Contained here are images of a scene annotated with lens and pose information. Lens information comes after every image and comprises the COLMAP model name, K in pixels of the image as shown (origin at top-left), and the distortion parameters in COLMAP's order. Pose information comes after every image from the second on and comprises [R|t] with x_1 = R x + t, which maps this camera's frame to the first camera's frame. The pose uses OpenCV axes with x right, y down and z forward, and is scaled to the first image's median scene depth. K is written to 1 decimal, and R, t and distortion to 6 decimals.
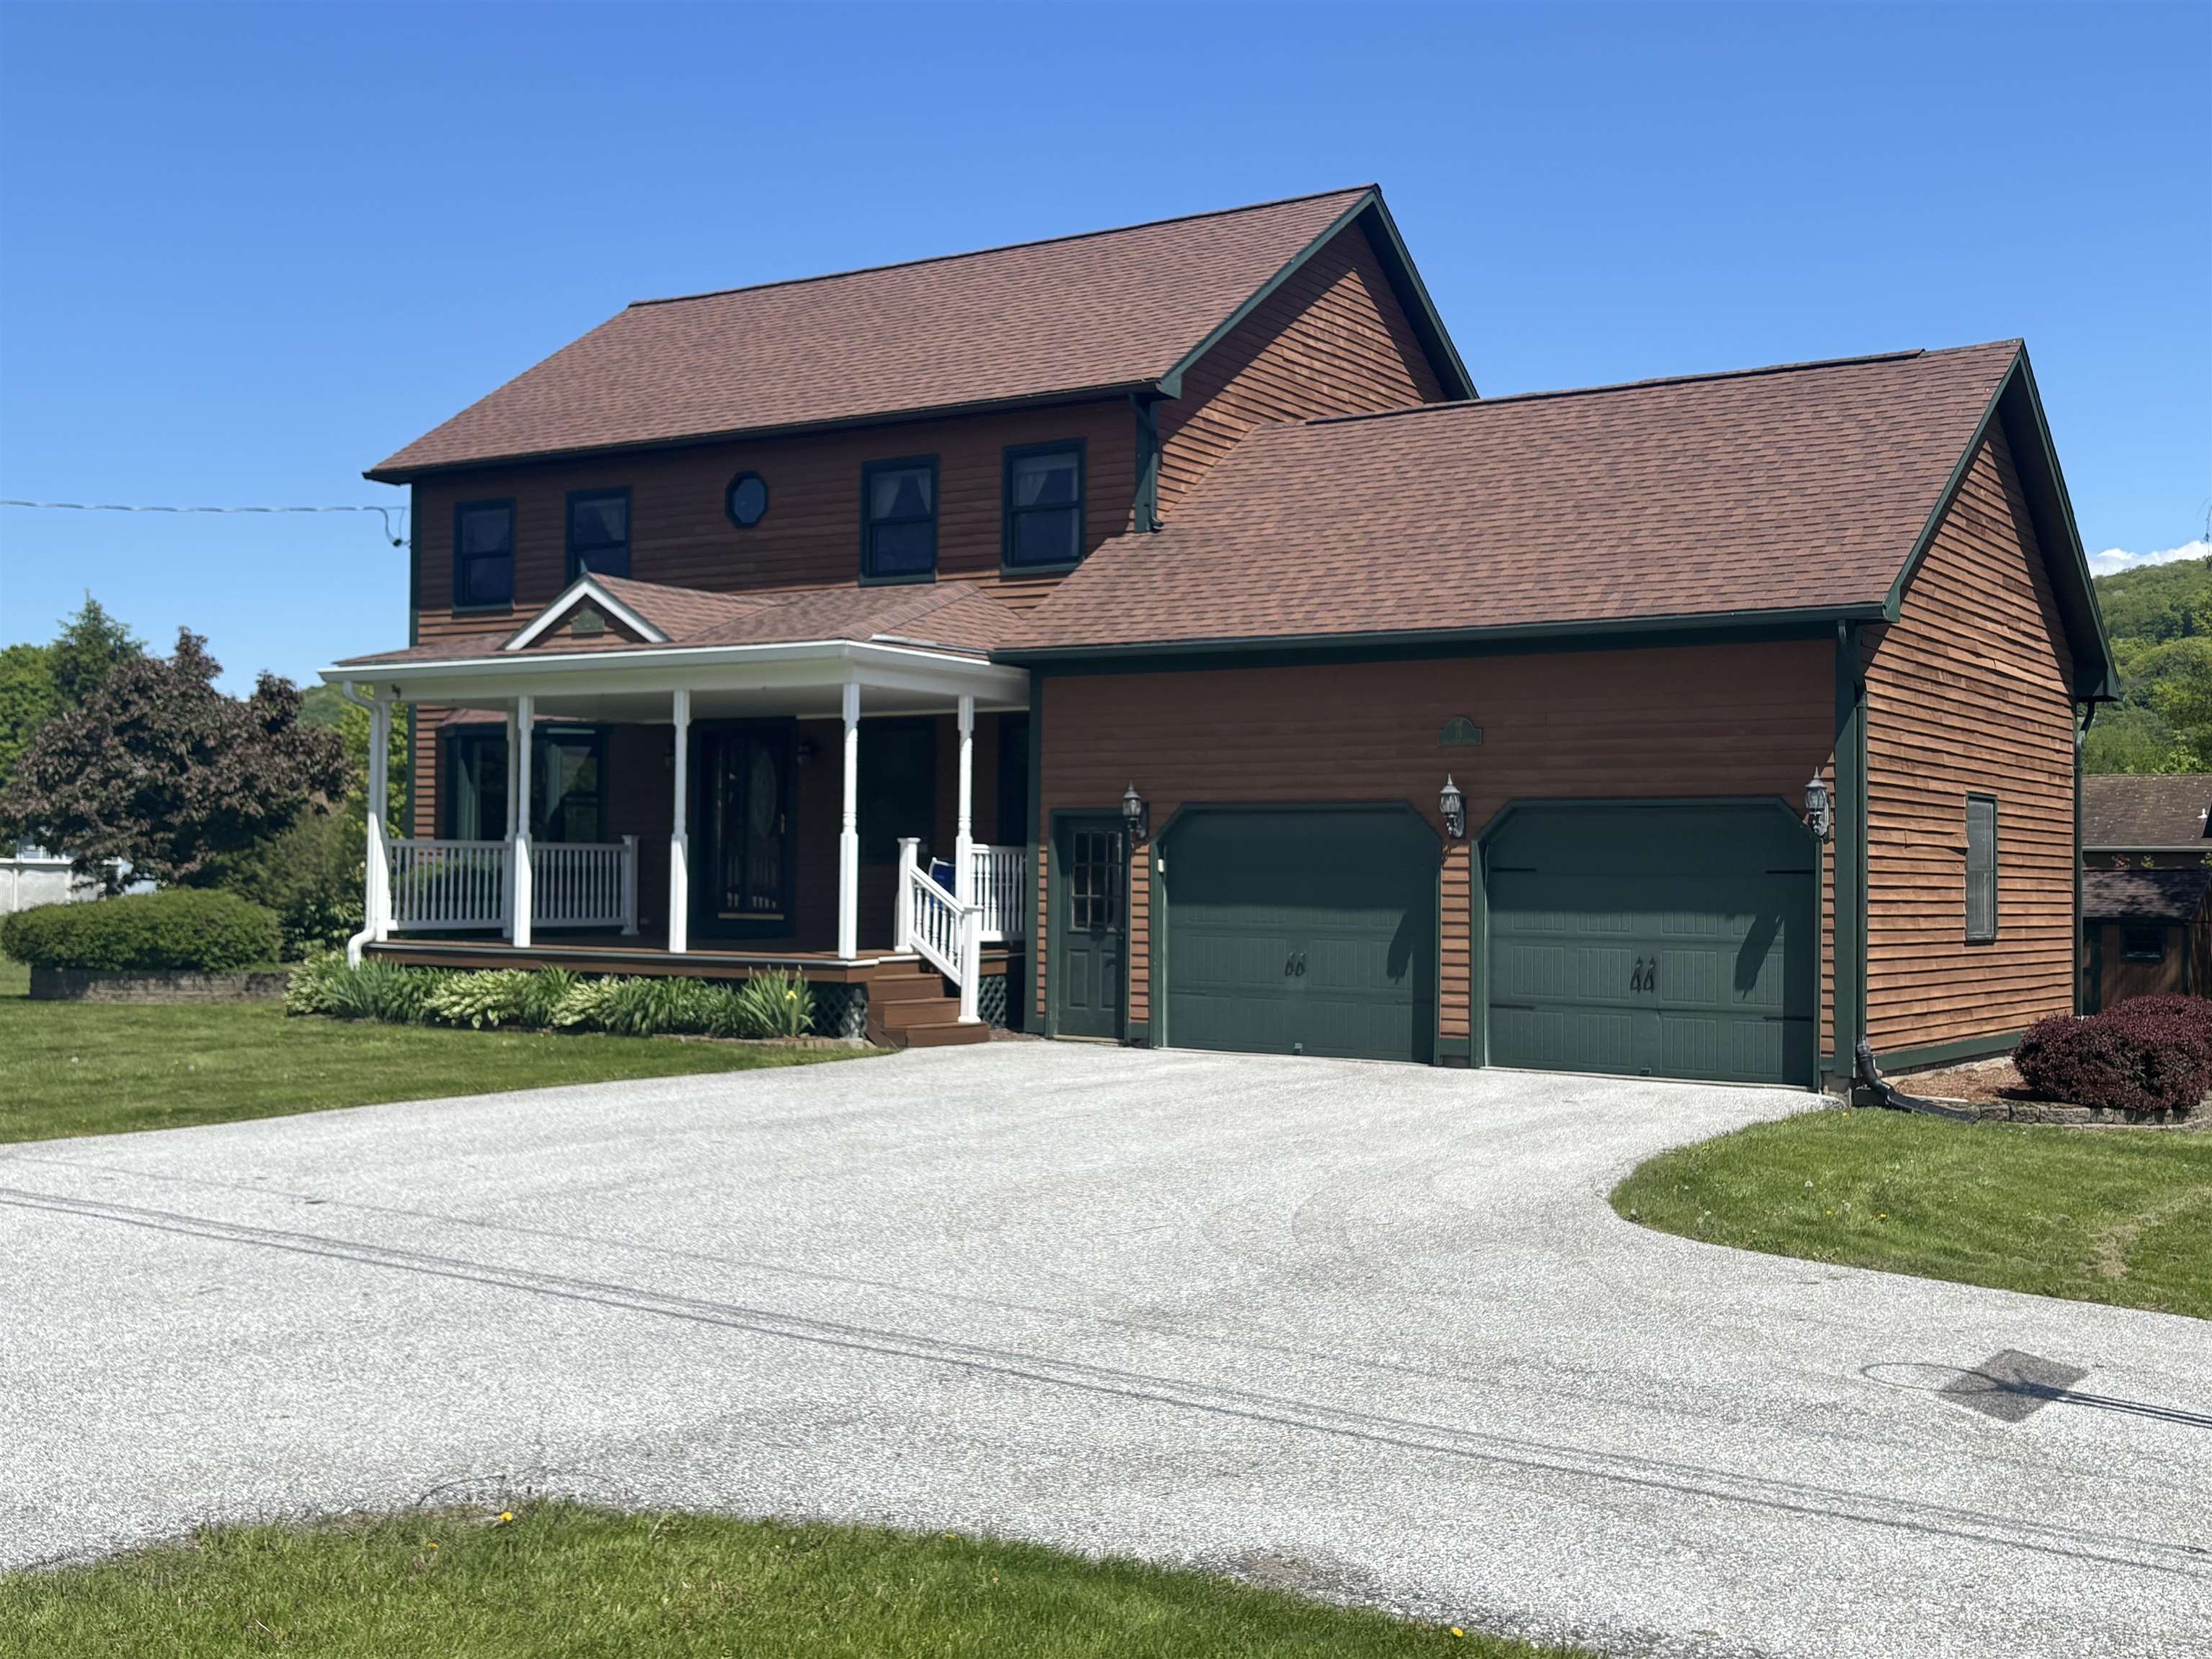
lens RADIAL K [[2527.6, 0, 1106.0], [0, 2527.6, 829.5], [0, 0, 1]] dist [0.025346, -0.023953]
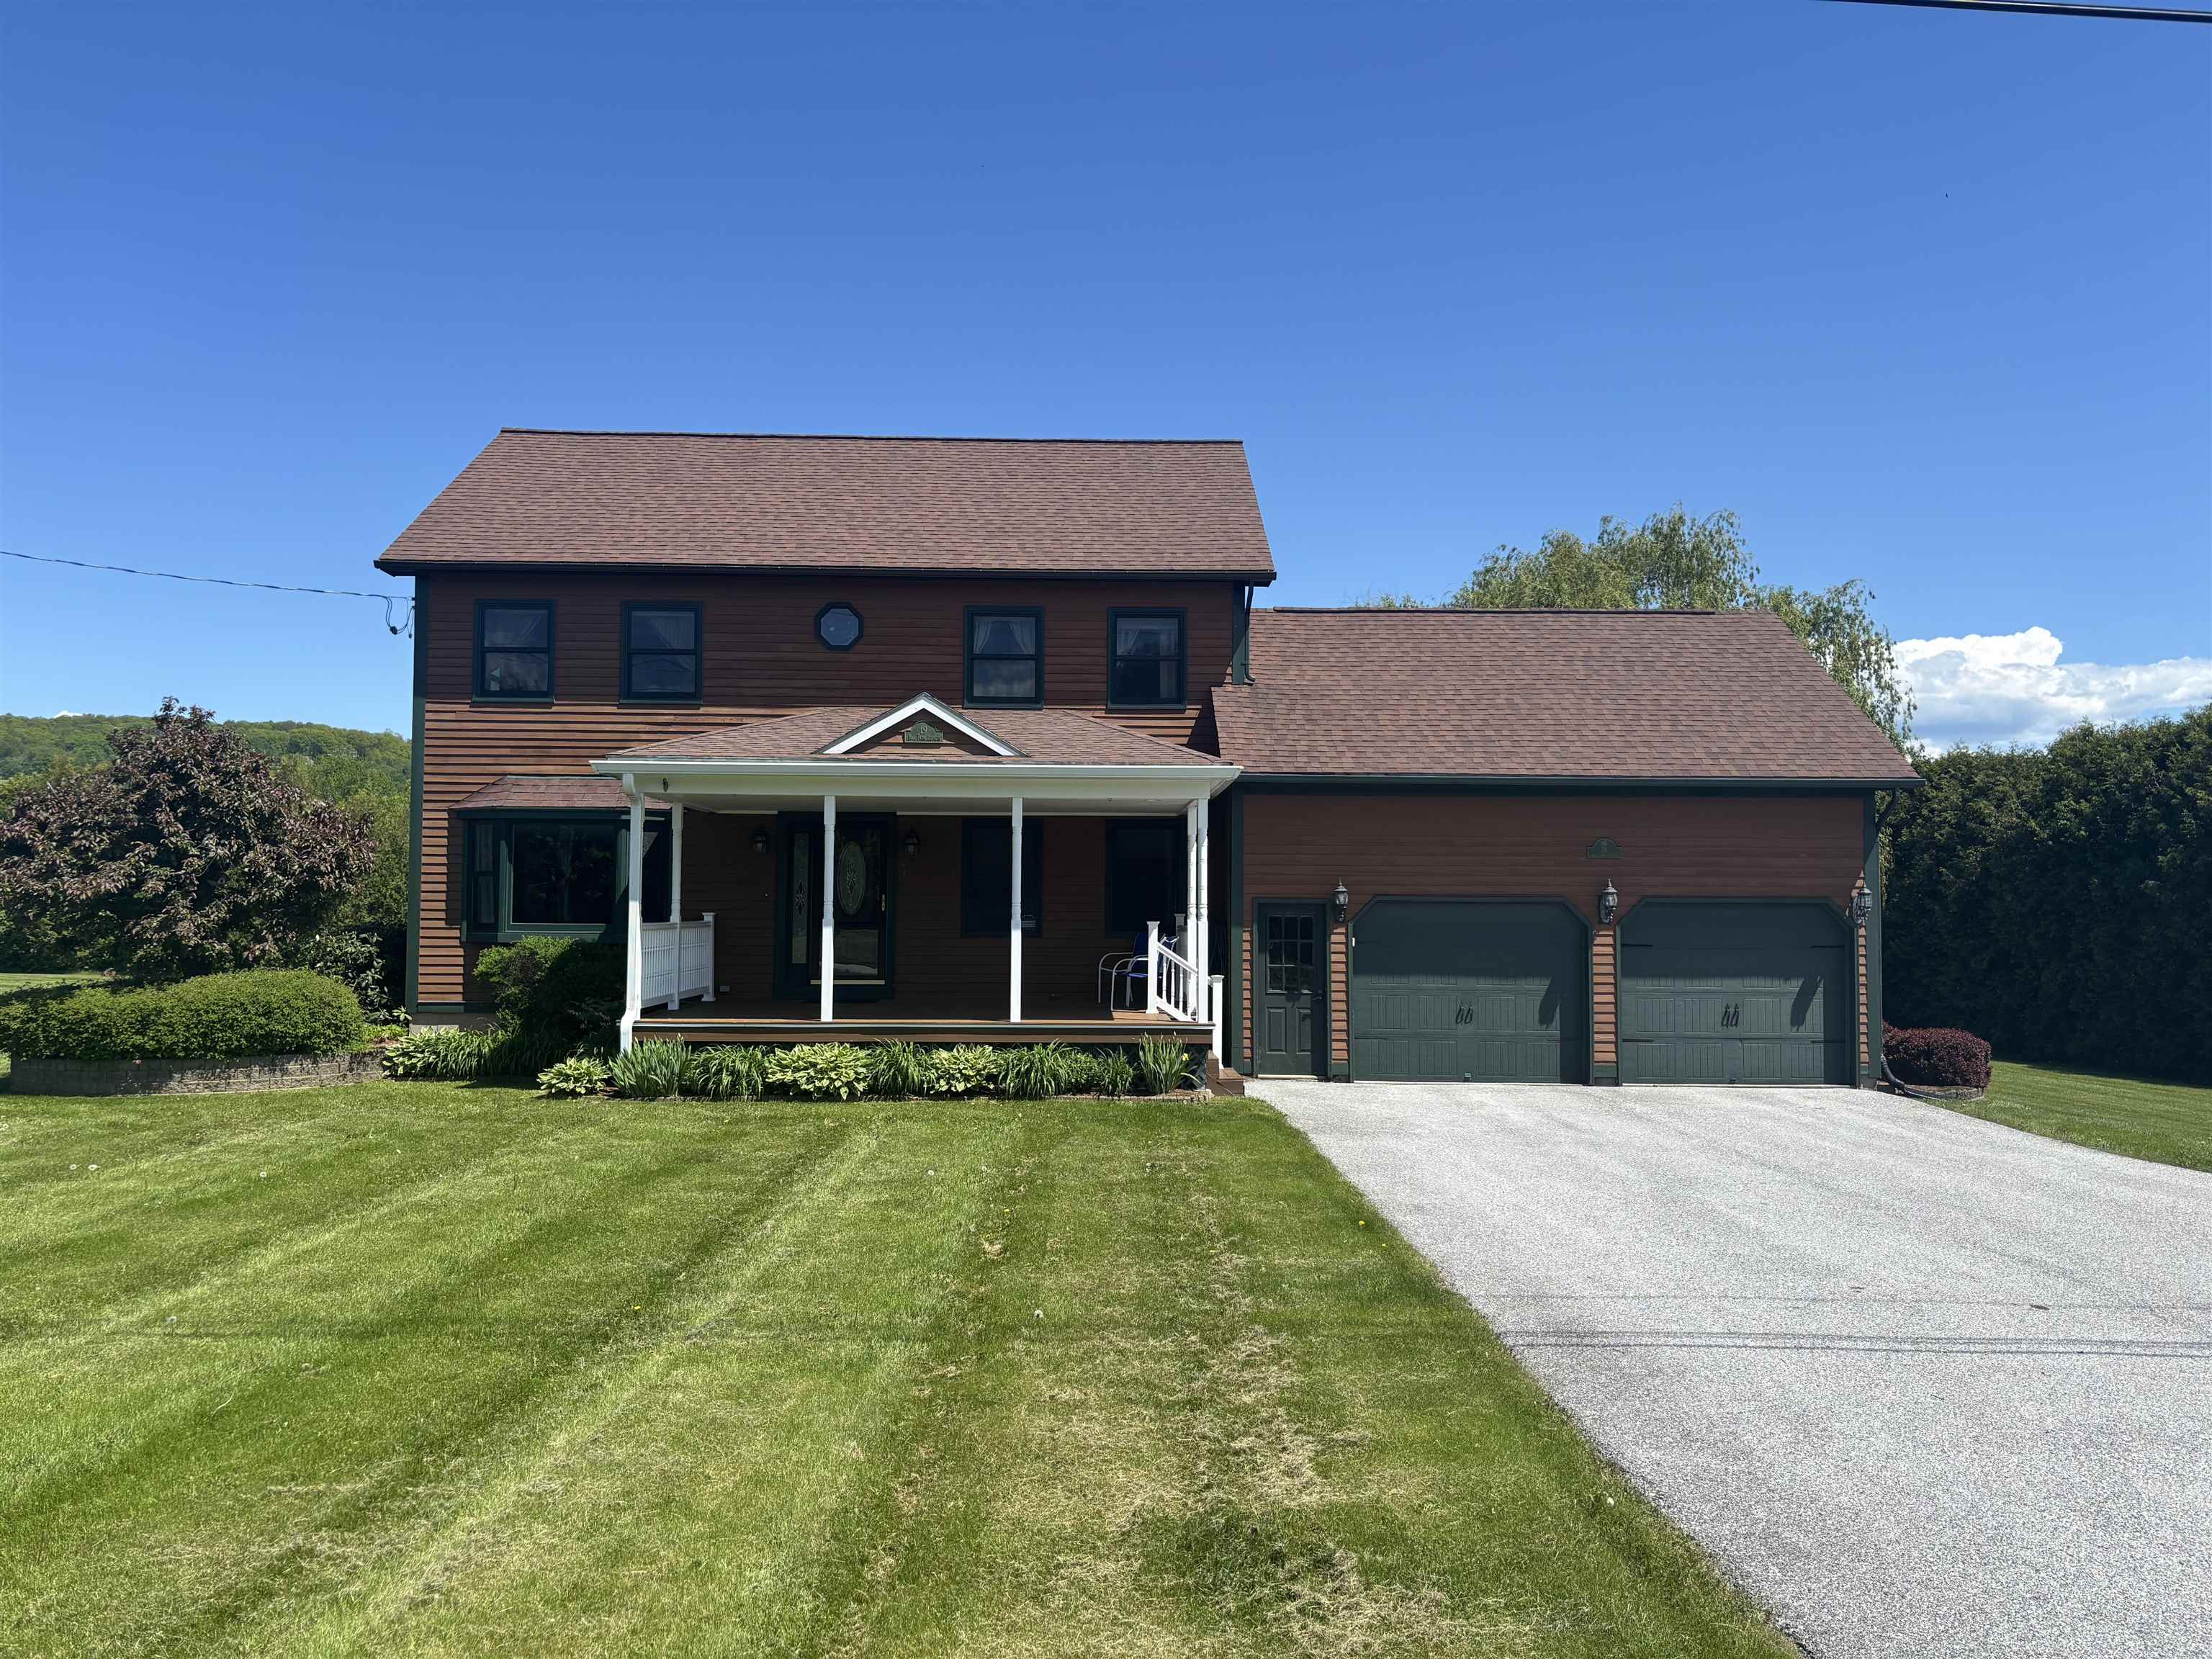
lens RADIAL K [[1729.6, 0, 1106.0], [0, 1729.6, 829.5], [0, 0, 1]] dist [0.053665, -0.001443]
pose [[0.825853, 0.020864, 0.563500, -0.565207], [-0.008811, 0.999671, -0.024100, -0.020614], [-0.563817, 0.014938, 0.825765, 0.307038]]
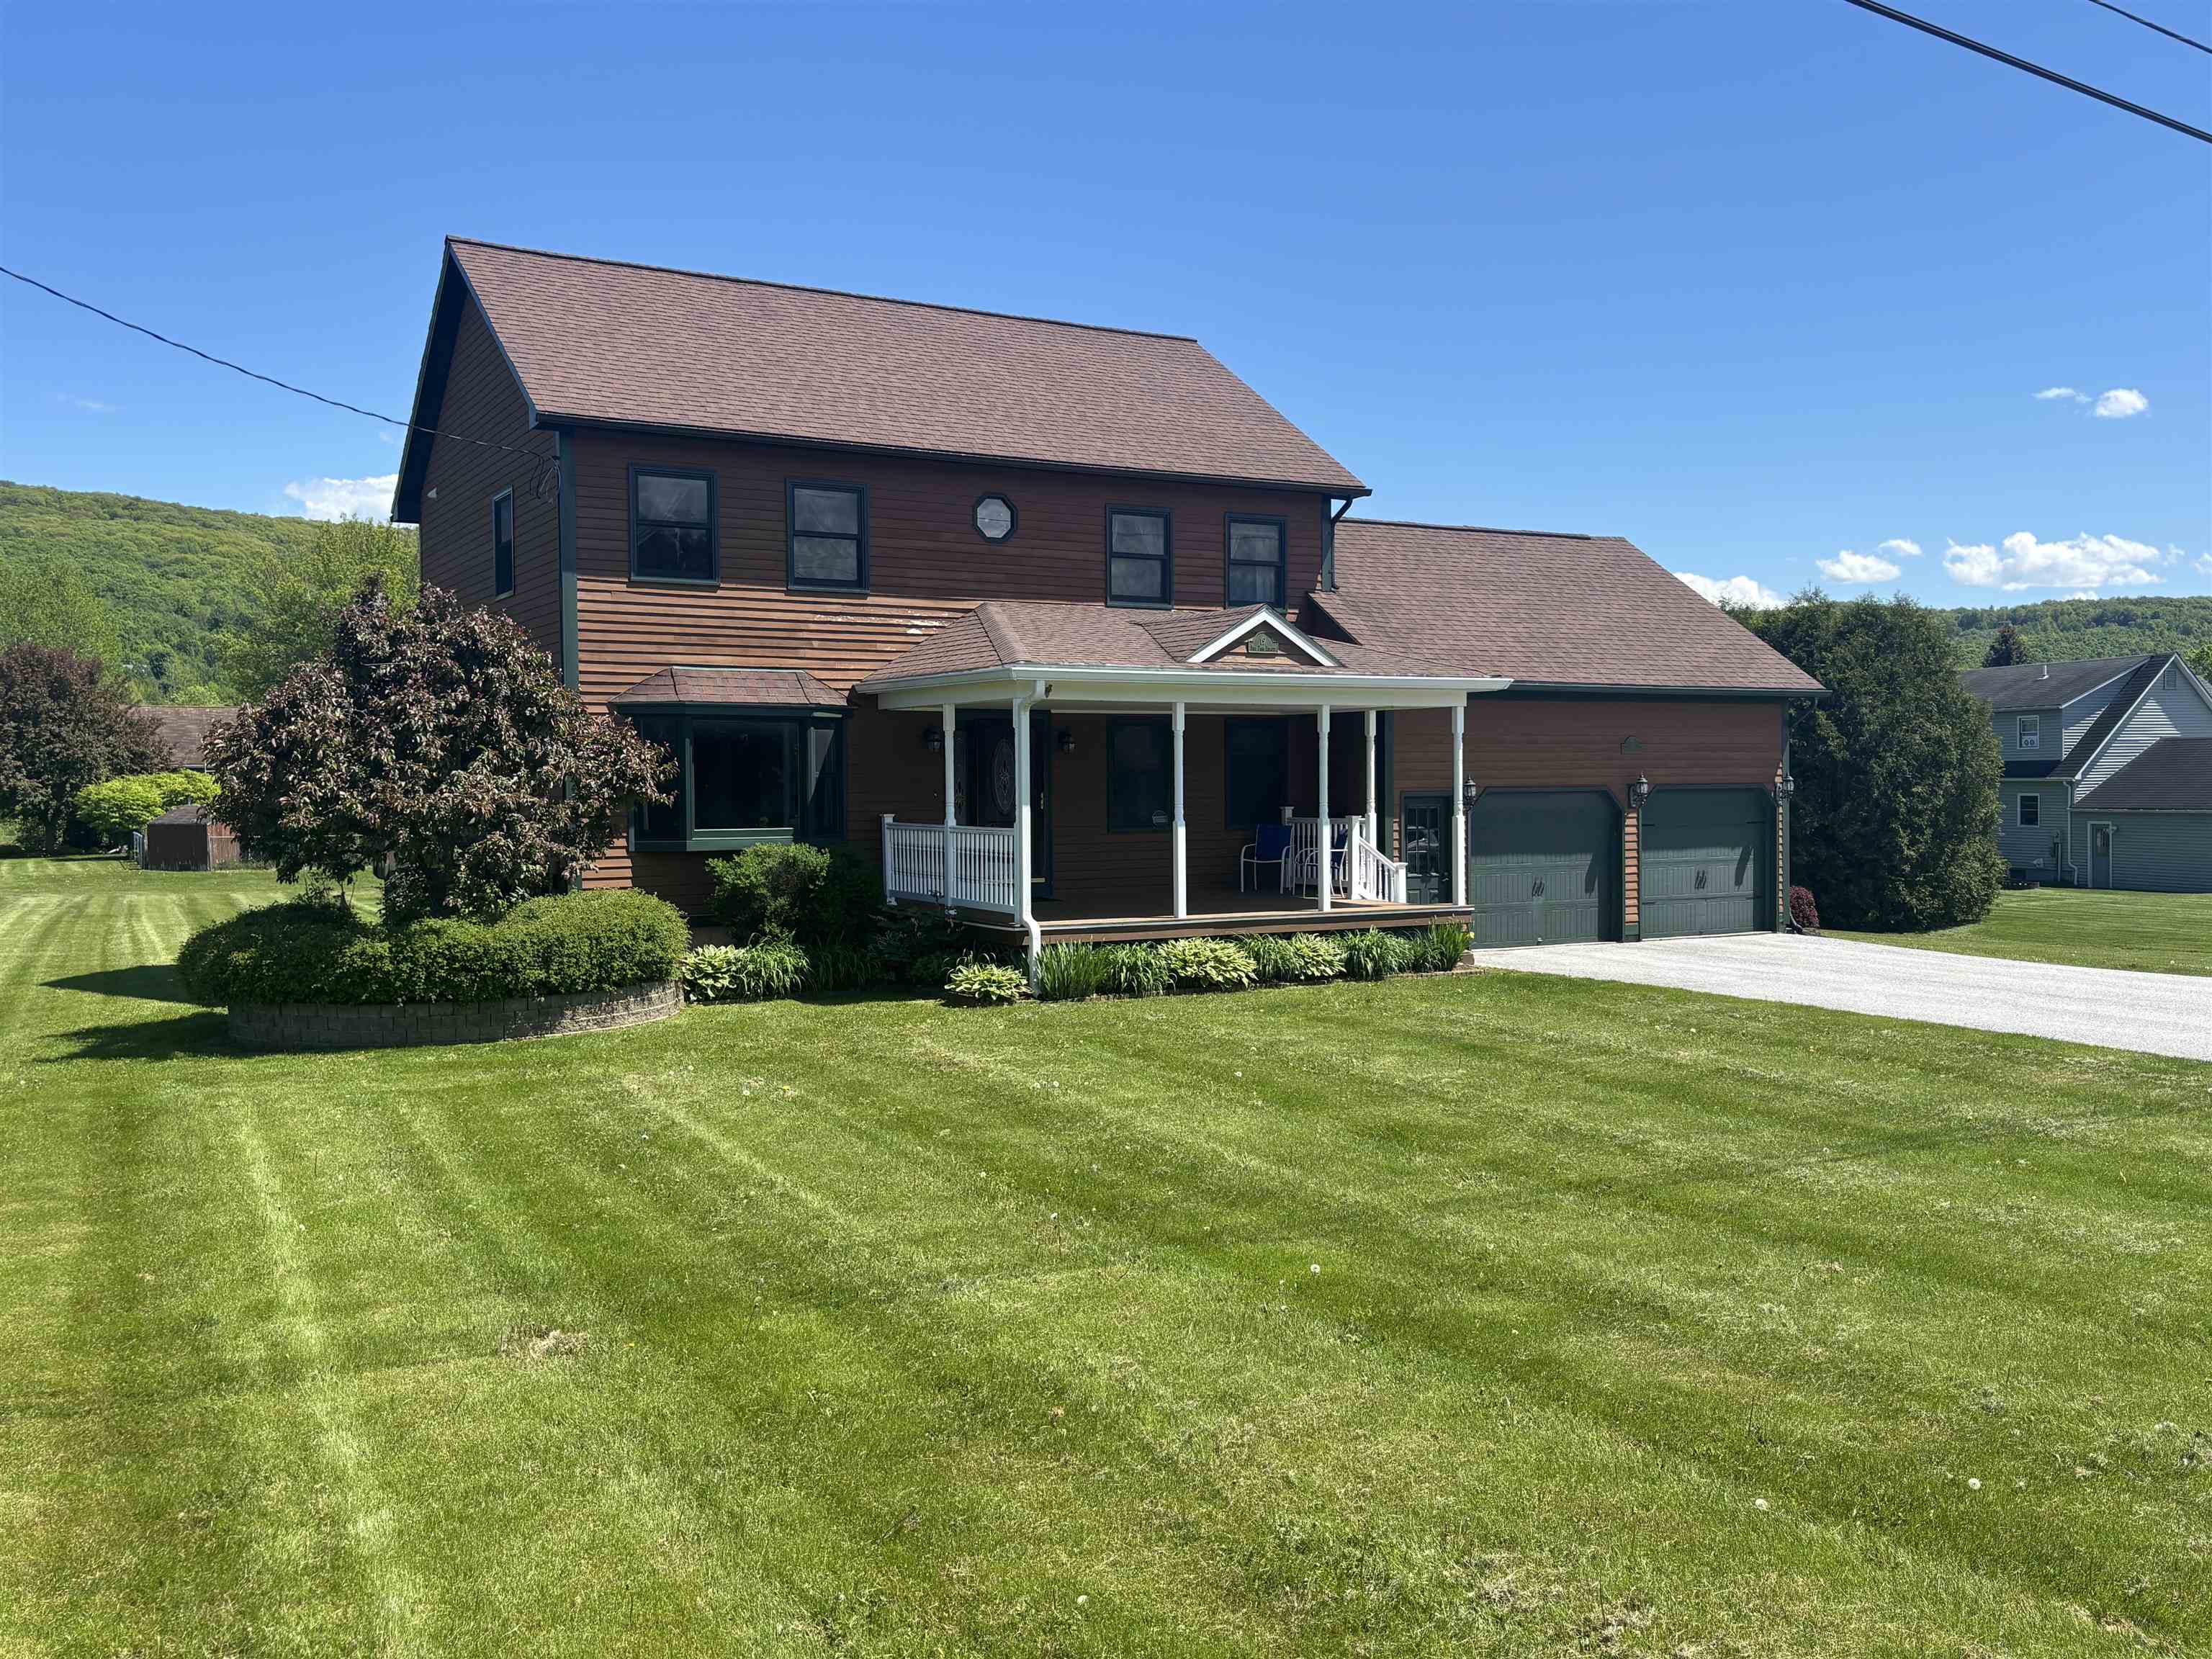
lens RADIAL K [[1929.8, 0, 1106.0], [0, 1929.8, 829.5], [0, 0, 1]] dist [0.117466, 0.000266]
pose [[0.438723, -0.040109, 0.897727, -1.048095], [-0.008542, 0.998772, 0.048798, -0.037665], [-0.898582, -0.029077, 0.437842, 0.652102]]
